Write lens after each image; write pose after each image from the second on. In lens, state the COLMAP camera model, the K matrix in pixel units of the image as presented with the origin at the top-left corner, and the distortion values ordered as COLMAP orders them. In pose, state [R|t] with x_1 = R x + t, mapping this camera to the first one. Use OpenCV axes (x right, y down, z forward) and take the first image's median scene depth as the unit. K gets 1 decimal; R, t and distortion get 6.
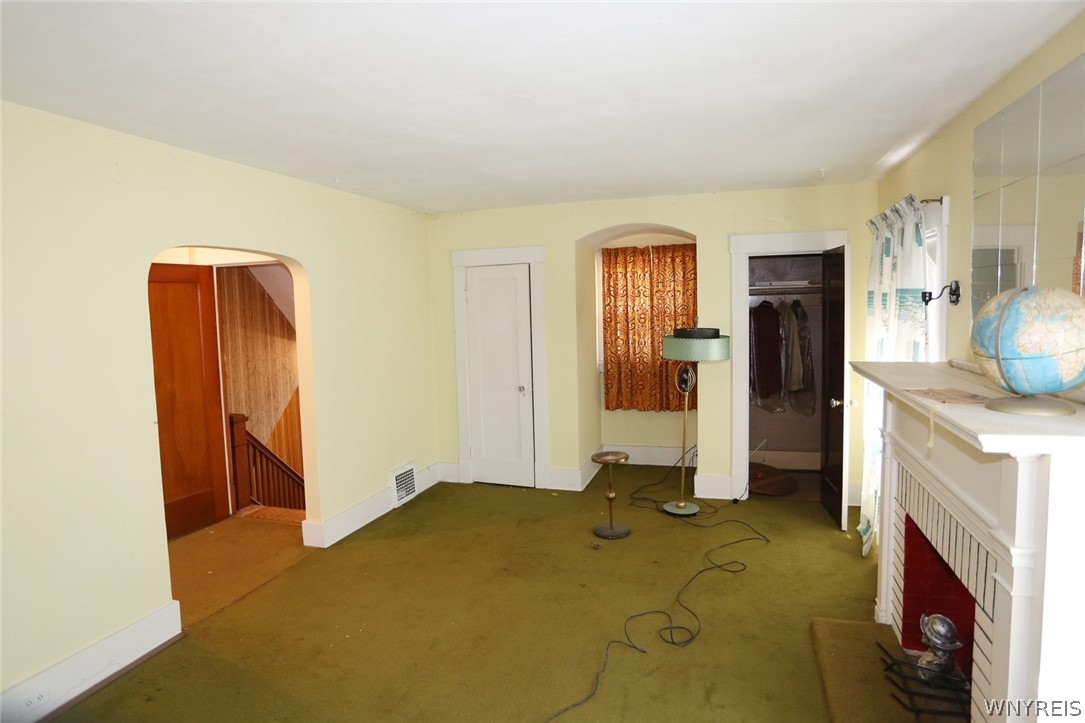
lens RADIAL K [[632.6, 0, 542.5], [0, 632.6, 361.5], [0, 0, 1]] dist [-0.102772, 0.085088]
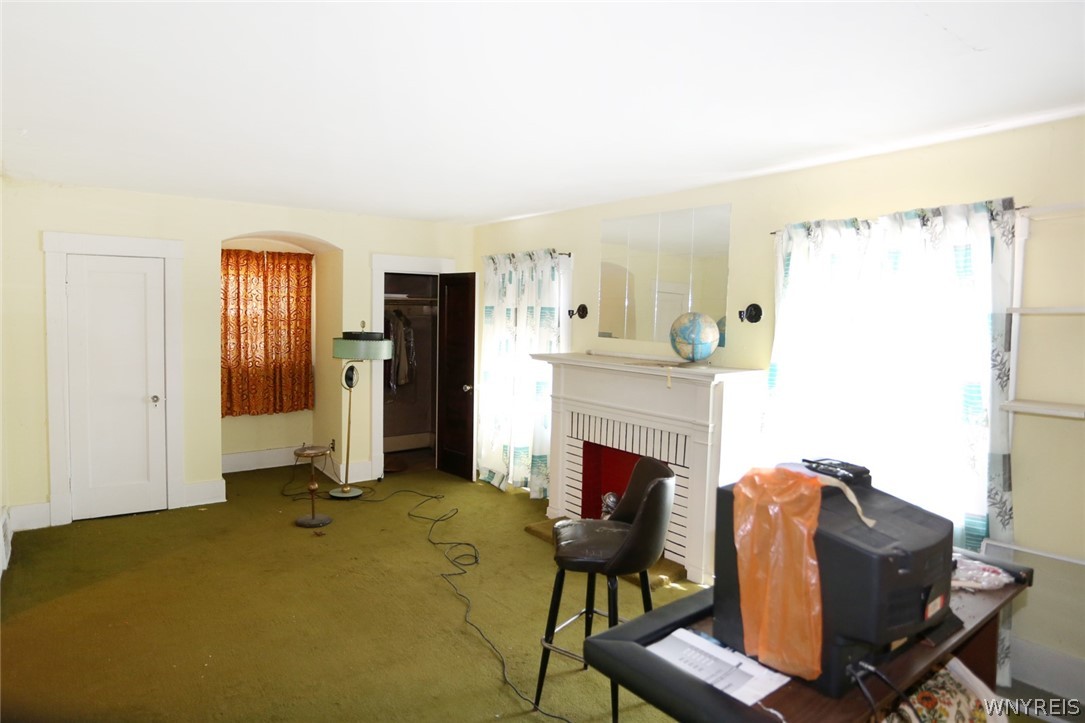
lens RADIAL K [[688.6, 0, 542.5], [0, 688.6, 361.5], [0, 0, 1]] dist [-0.001493, -0.000333]
pose [[0.573436, -0.023308, 0.818919, -0.489009], [0.038927, 0.999241, 0.001182, 0.010434], [-0.818325, 0.031200, 0.573908, 0.000150]]
